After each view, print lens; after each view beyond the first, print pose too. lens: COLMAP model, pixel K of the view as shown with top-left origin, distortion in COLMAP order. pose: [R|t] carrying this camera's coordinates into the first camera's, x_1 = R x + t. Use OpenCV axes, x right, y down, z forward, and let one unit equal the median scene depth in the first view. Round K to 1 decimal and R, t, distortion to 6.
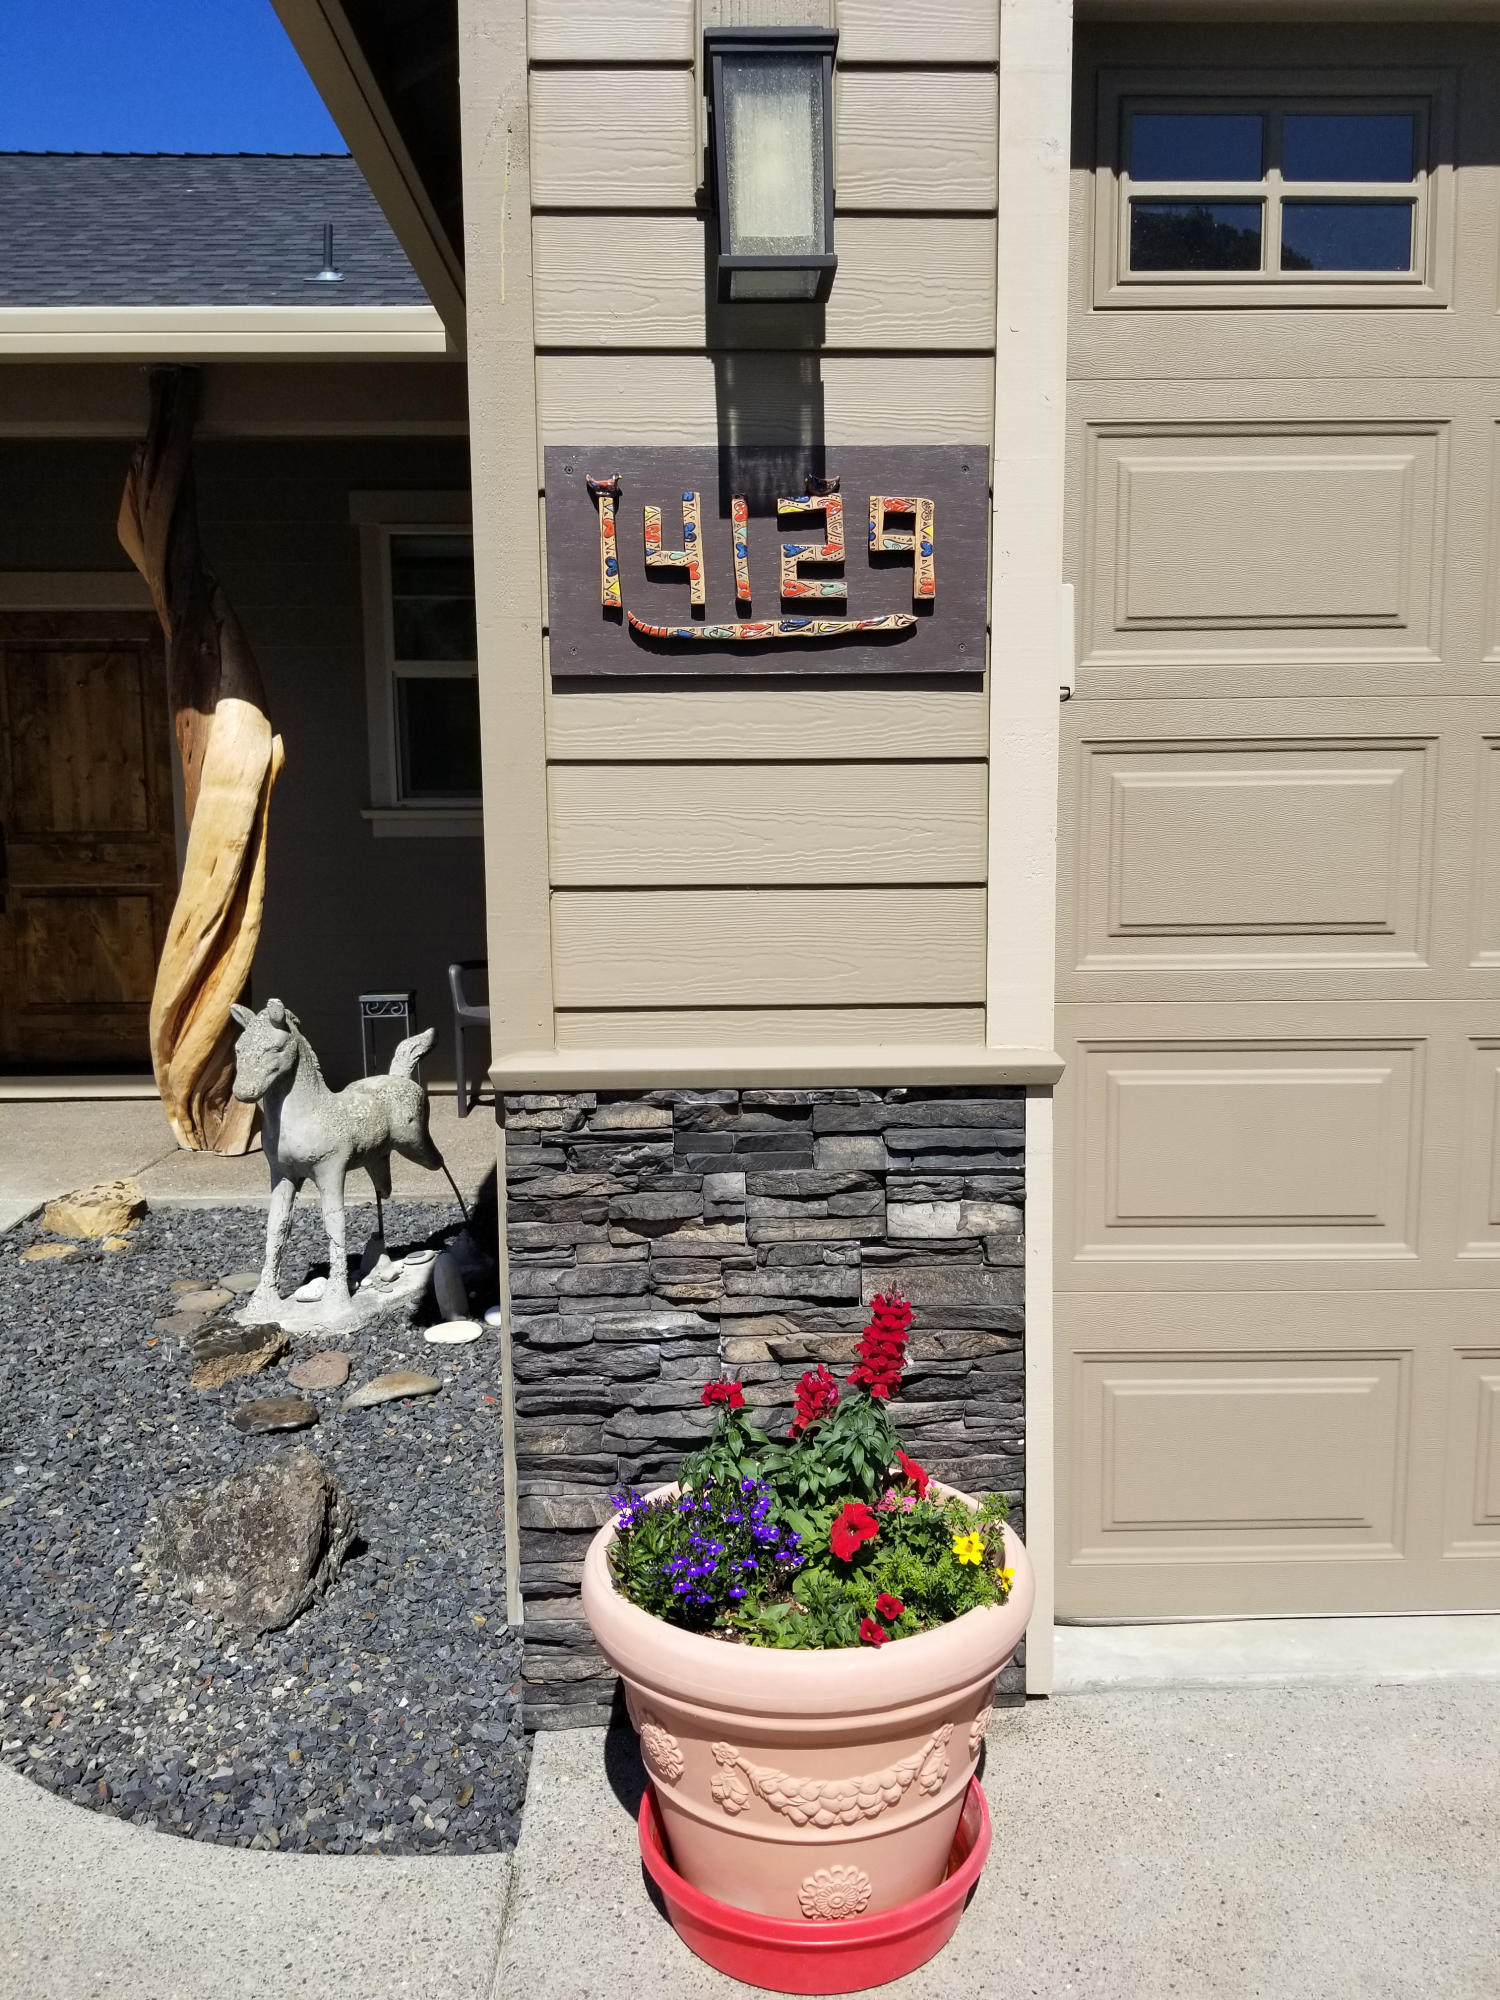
lens RADIAL K [[1513.8, 0, 757.3], [0, 1513.8, 1025.4], [0, 0, 1]] dist [0.111544, -0.239940]
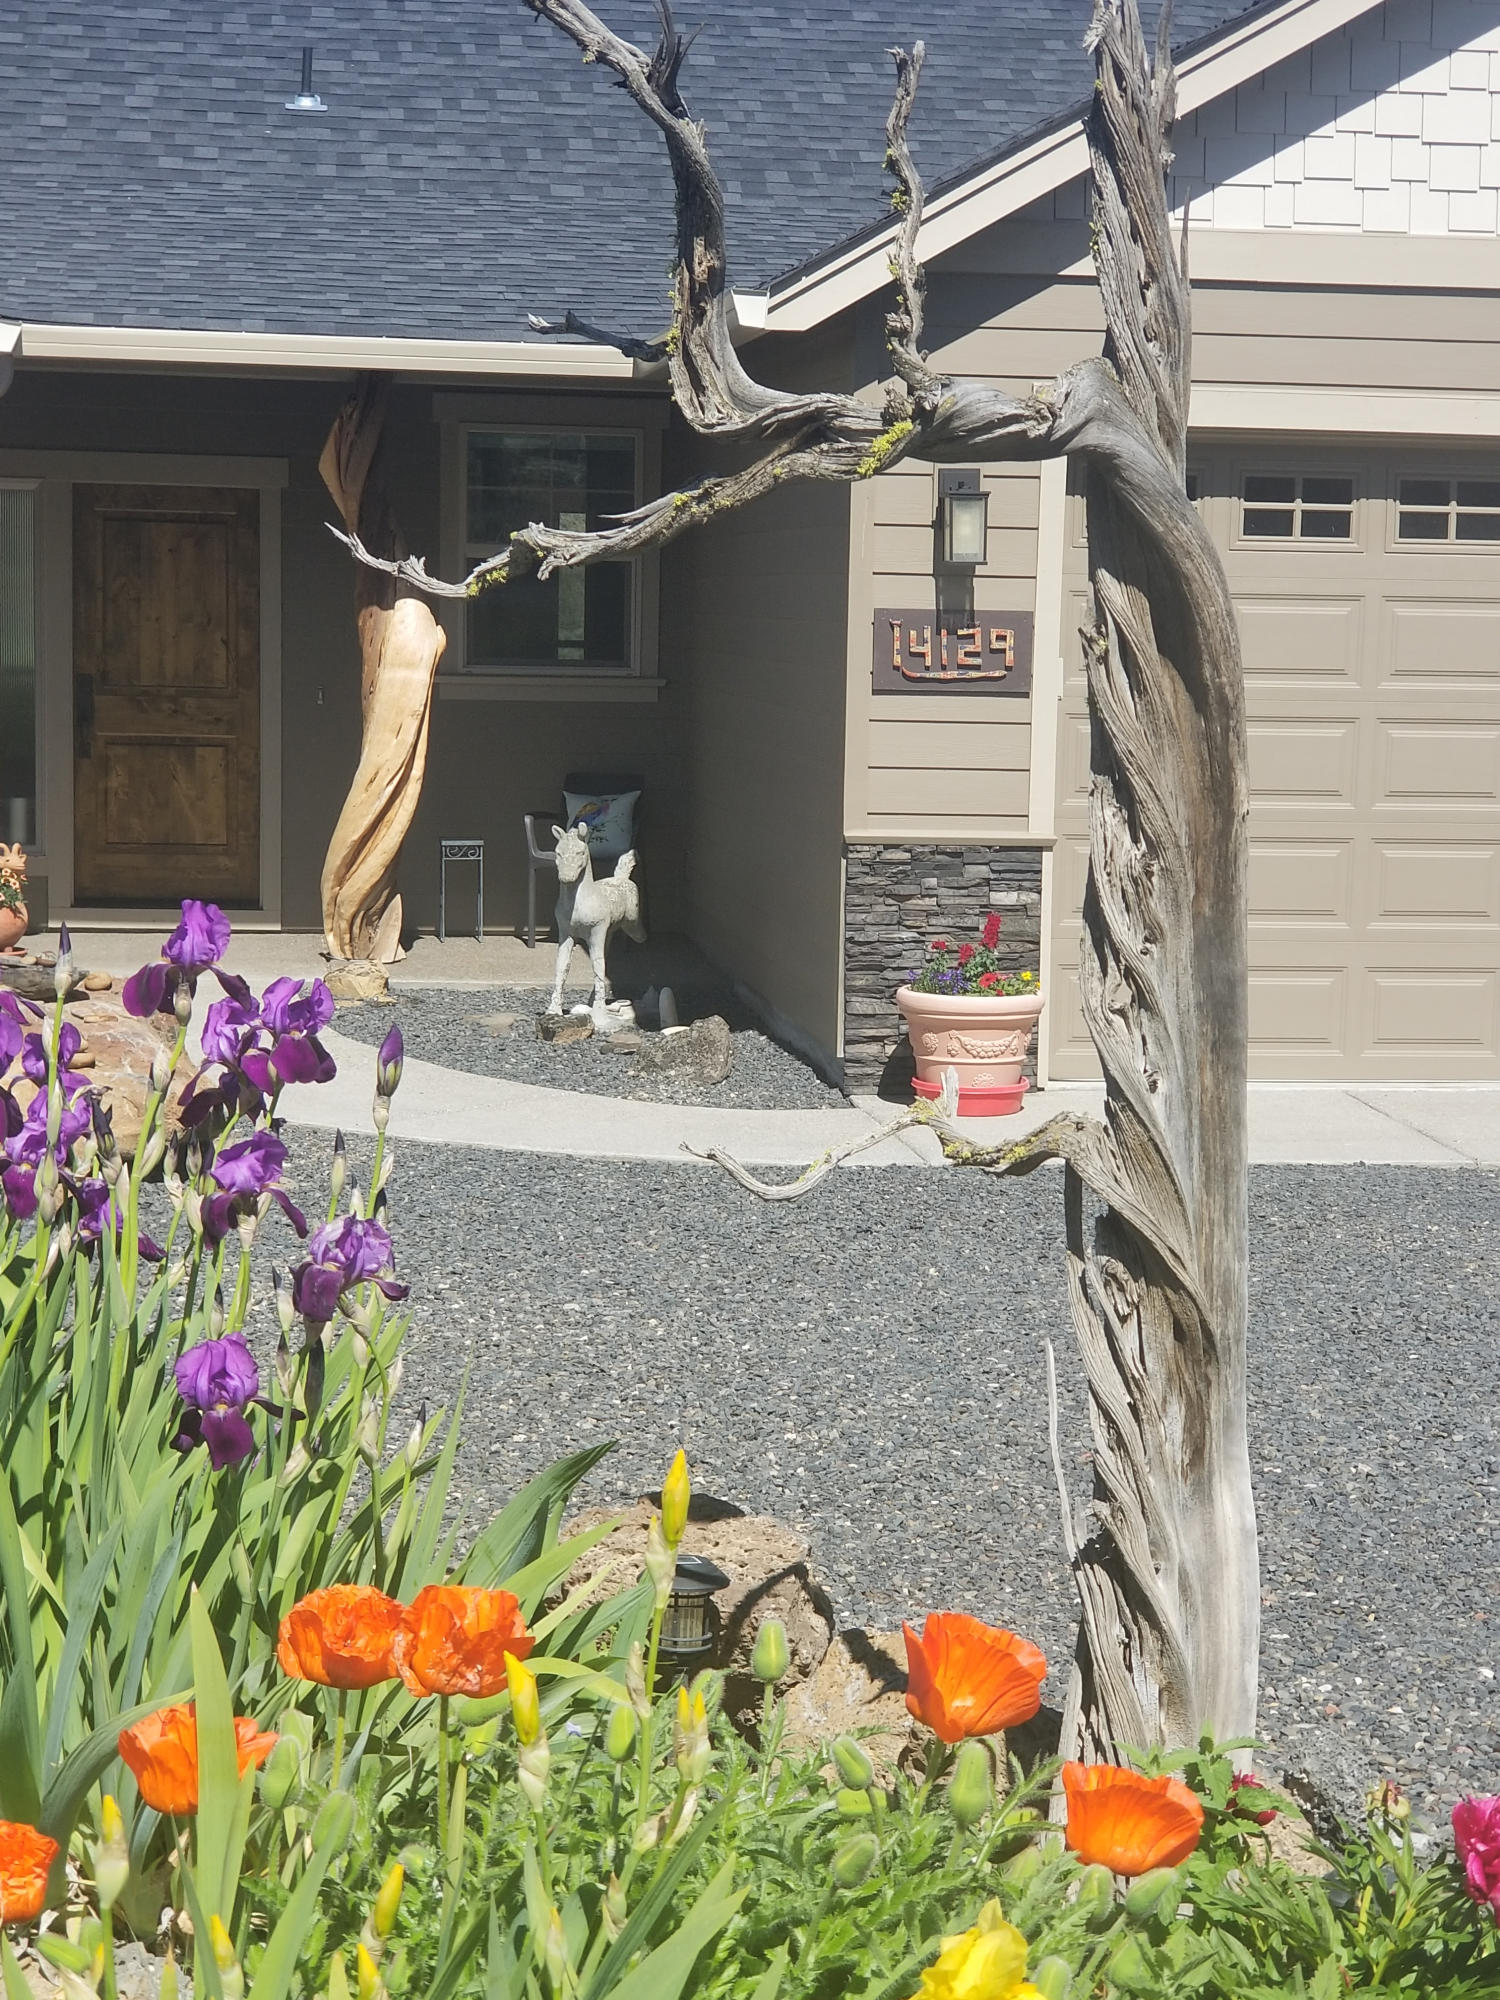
lens RADIAL K [[3525.7, 0, 750.0], [0, 3525.7, 1000.0], [0, 0, 1]] dist [0.302359, -1.636169]
pose [[0.992728, 0.015269, 0.119410, -0.405009], [-0.014220, 0.999853, -0.009629, 0.142747], [-0.119540, 0.007861, 0.992798, -1.928374]]
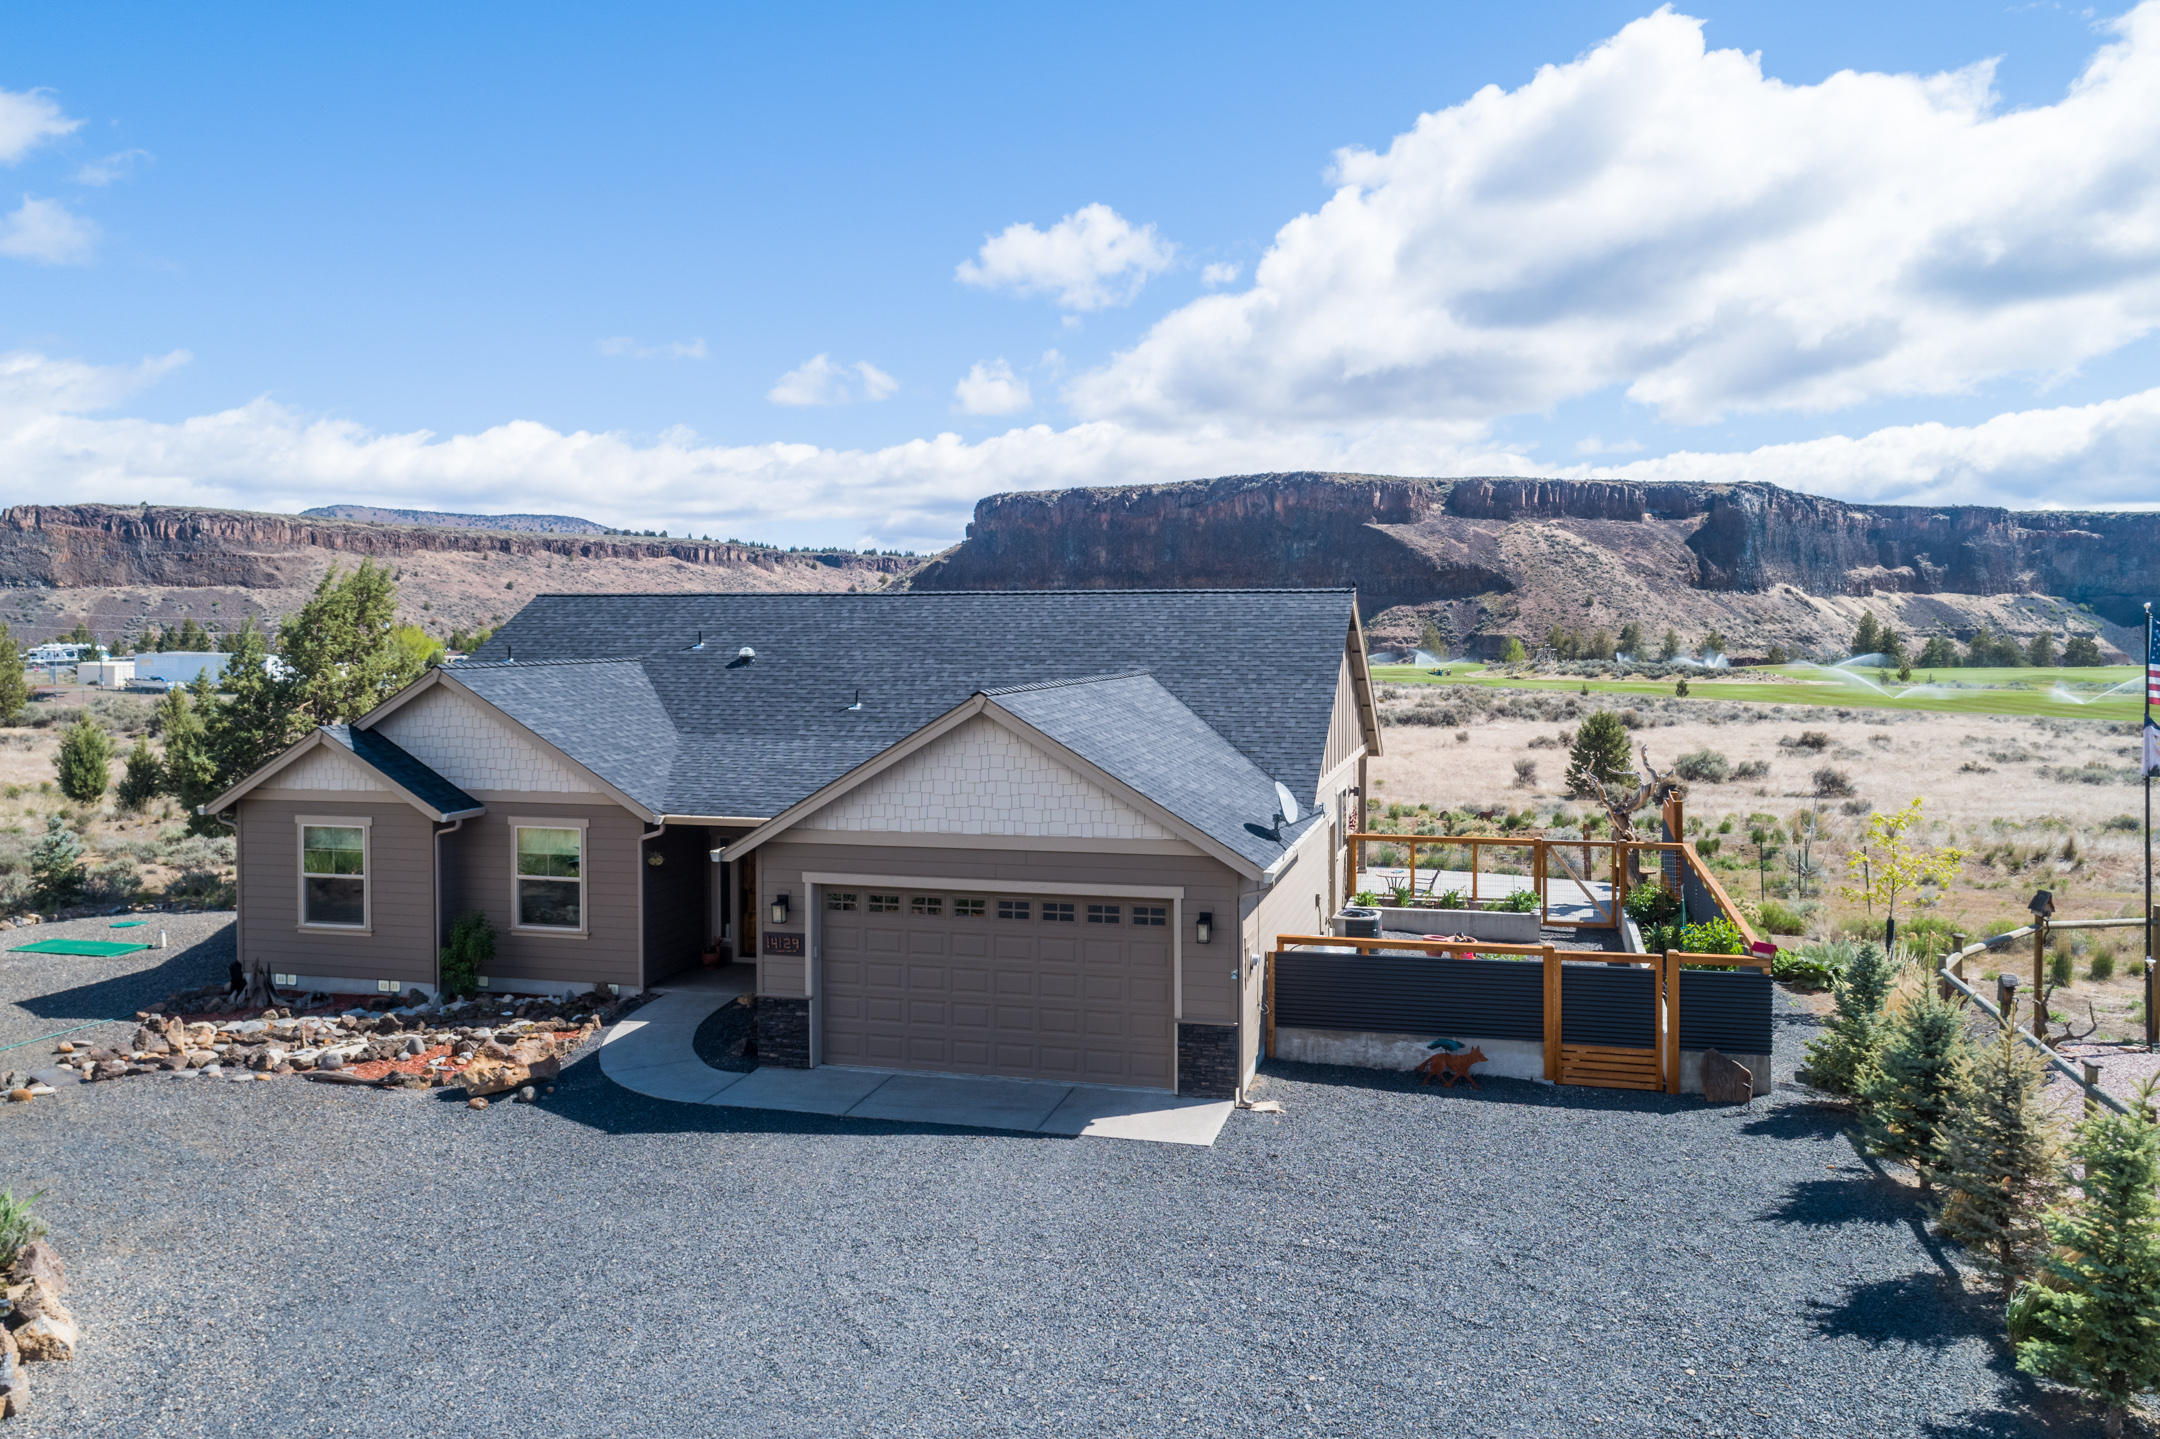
lens RADIAL K [[1461.8, 0, 1171.2], [0, 1461.8, 592.6], [0, 0, 1]] dist [0.002592, 0.002612]
pose [[0.968805, 0.004584, -0.247783, 1.742842], [-0.041070, 0.988973, -0.142285, -0.478805], [0.244398, 0.148023, 0.958310, -2.845793]]
